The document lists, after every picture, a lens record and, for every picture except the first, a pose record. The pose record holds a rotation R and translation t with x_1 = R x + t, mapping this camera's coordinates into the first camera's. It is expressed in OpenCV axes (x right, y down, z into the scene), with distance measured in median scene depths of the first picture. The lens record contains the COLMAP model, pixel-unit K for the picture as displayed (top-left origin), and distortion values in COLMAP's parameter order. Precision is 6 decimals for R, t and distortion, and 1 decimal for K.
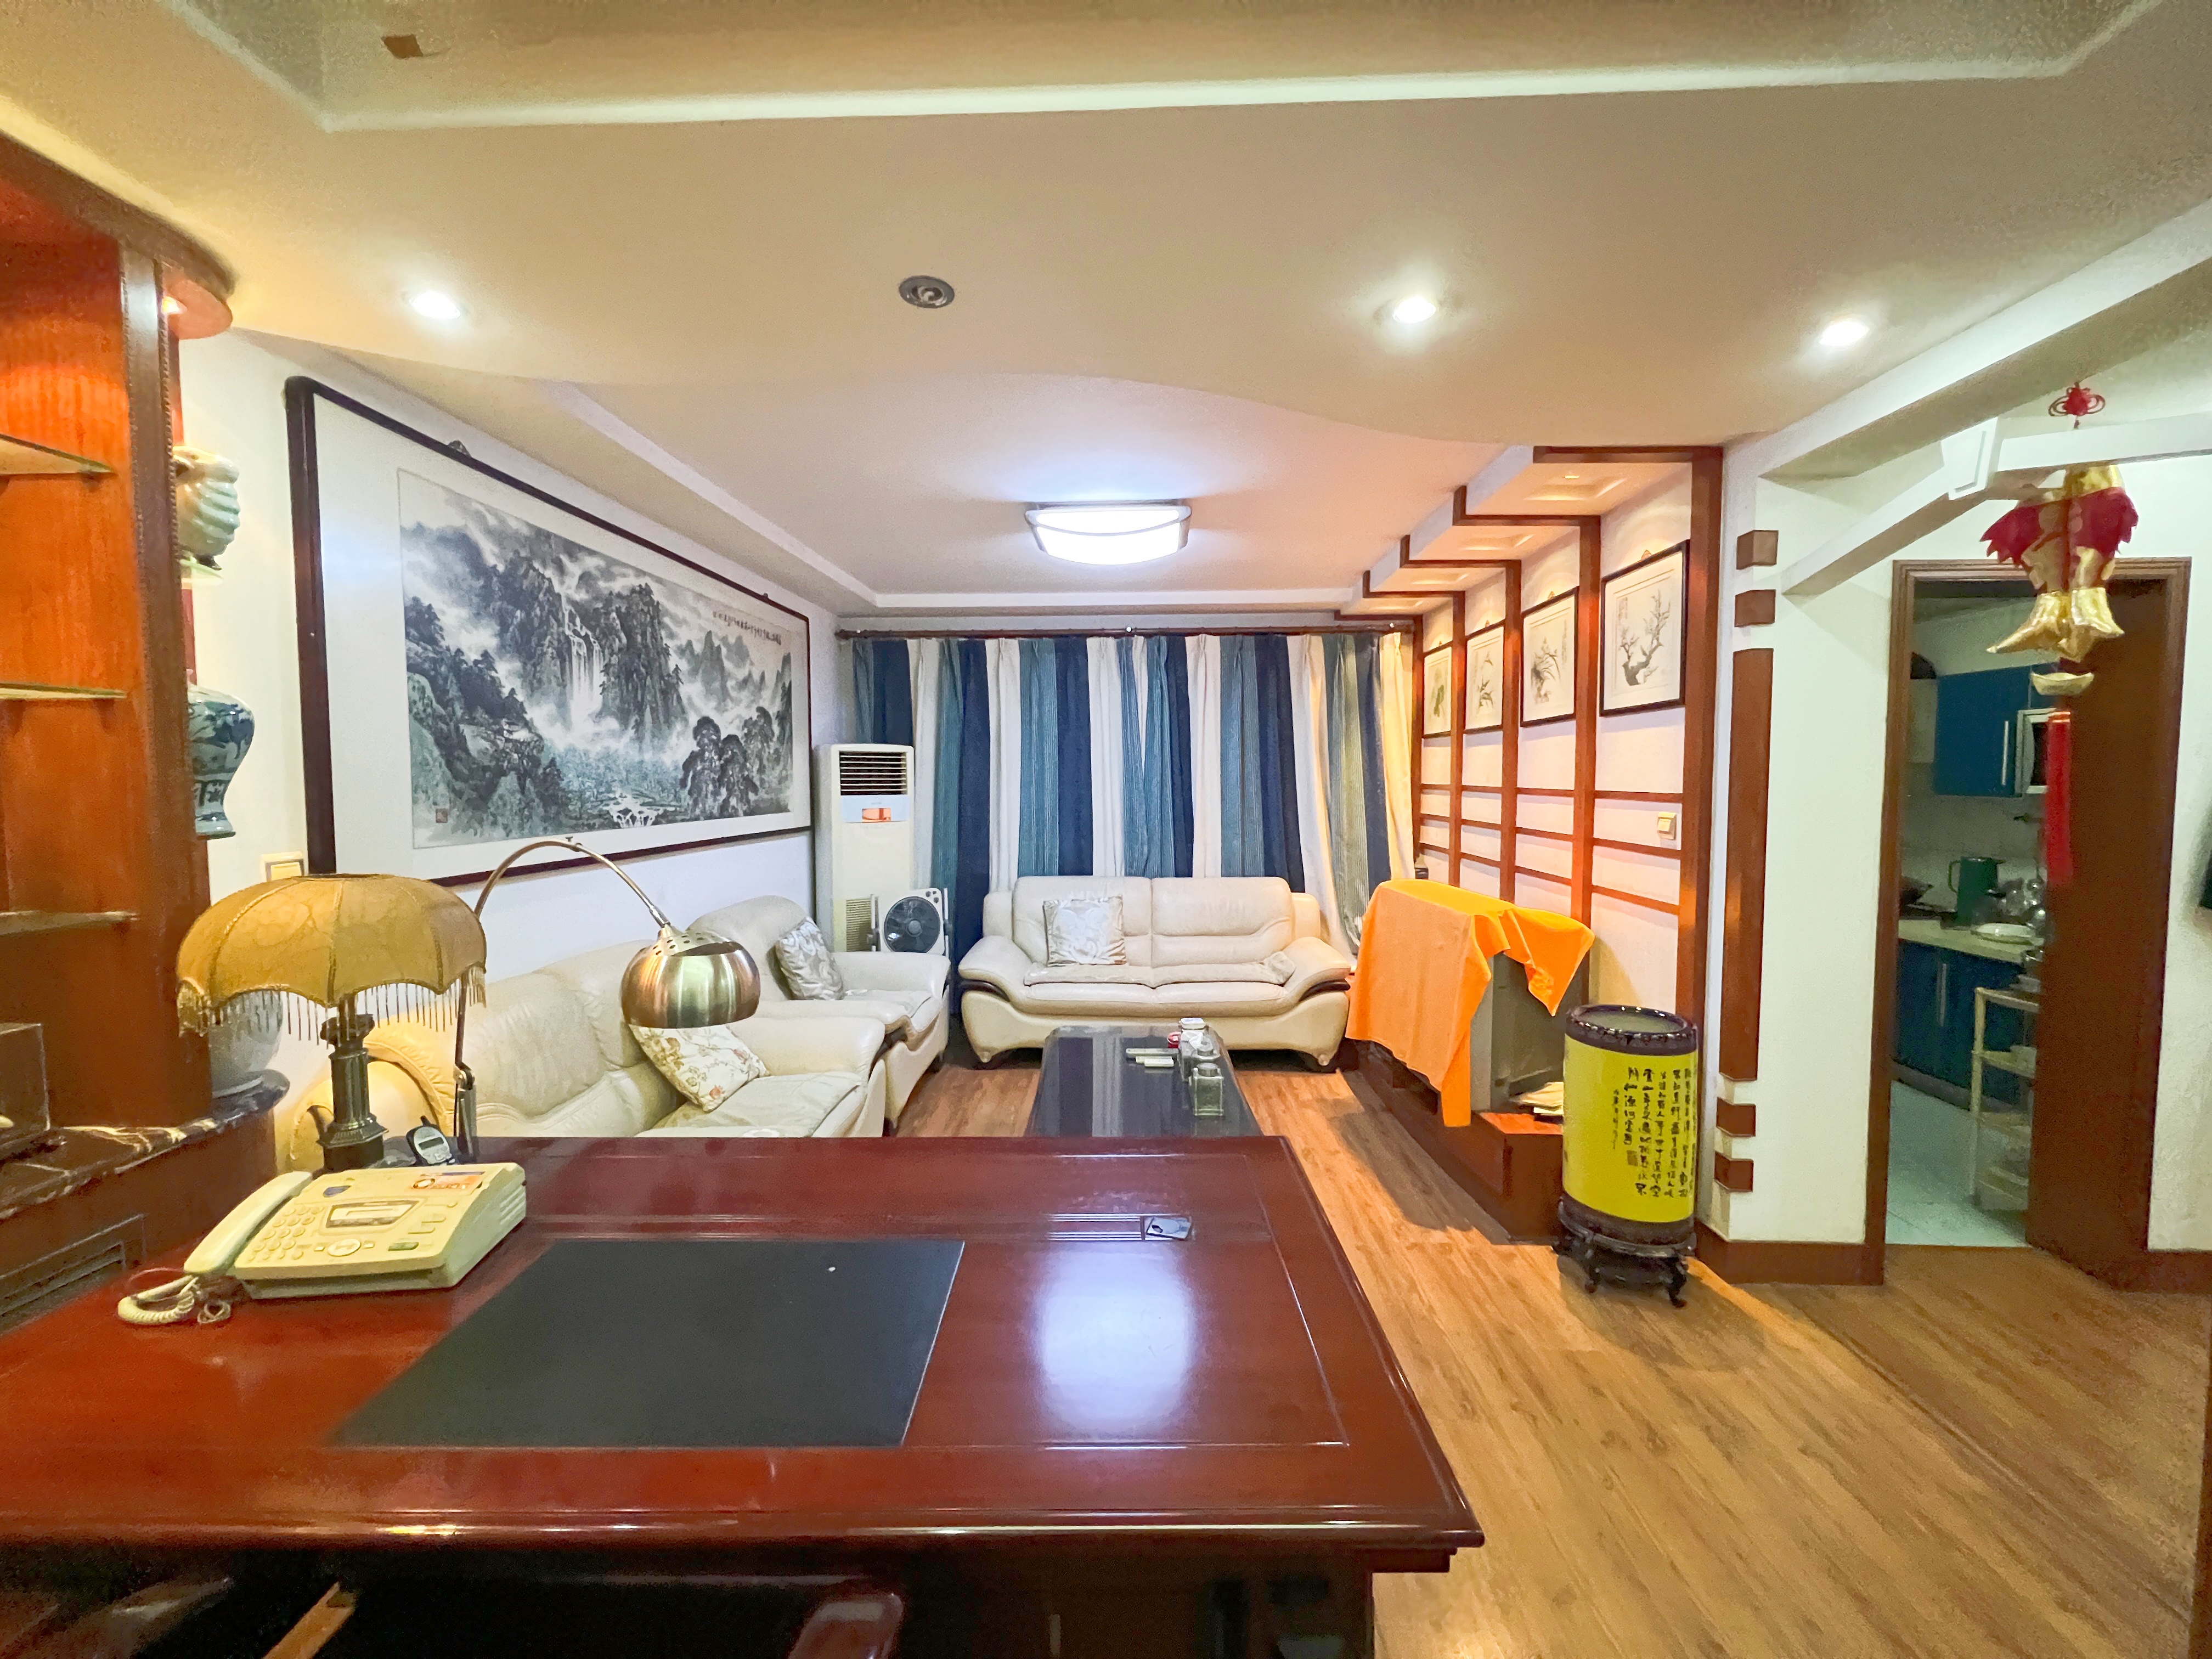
lens RADIAL K [[887.2, 0, 1099.0], [0, 887.2, 830.0], [0, 0, 1]] dist [0.011507, 0.000205]
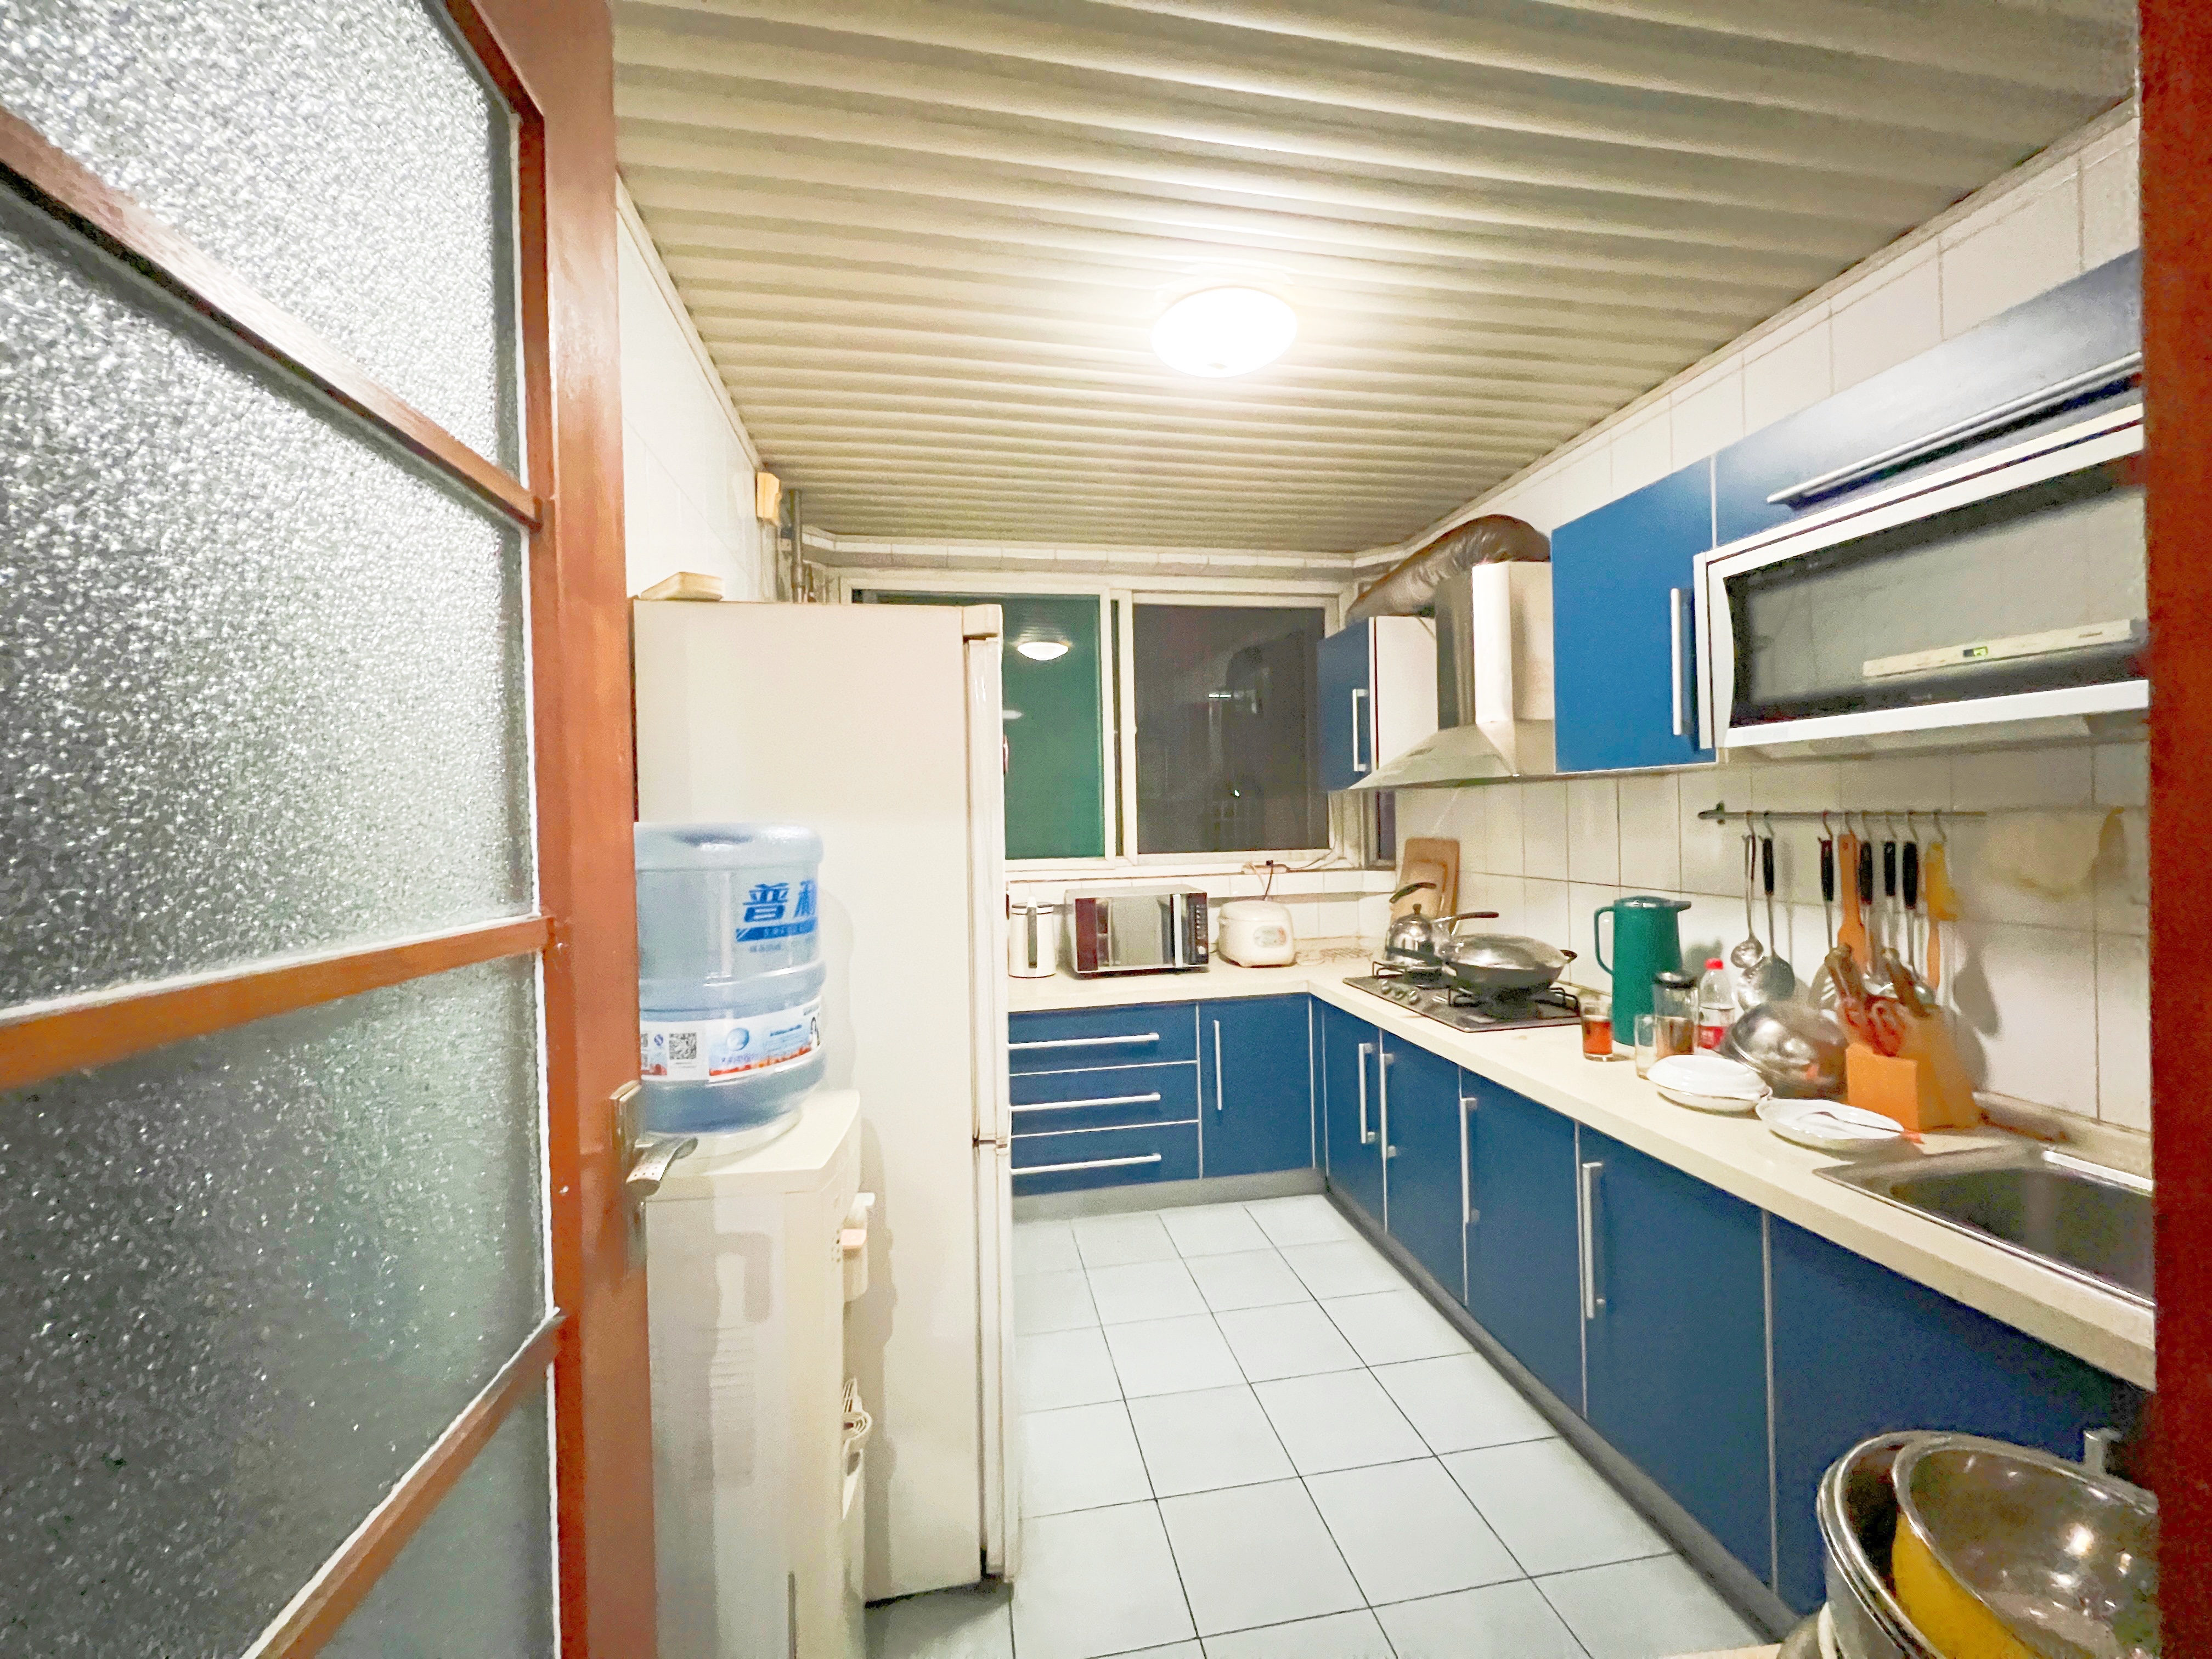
lens RADIAL K [[887.2, 0, 1112.3], [0, 887.2, 823.2], [0, 0, 1]] dist [0.011507, 0.000205]
pose [[0.974459, -0.021414, 0.223543, 0.619260], [0.030941, 0.998752, -0.039201, 0.000761], [-0.222425, 0.045117, 0.973905, 0.618796]]
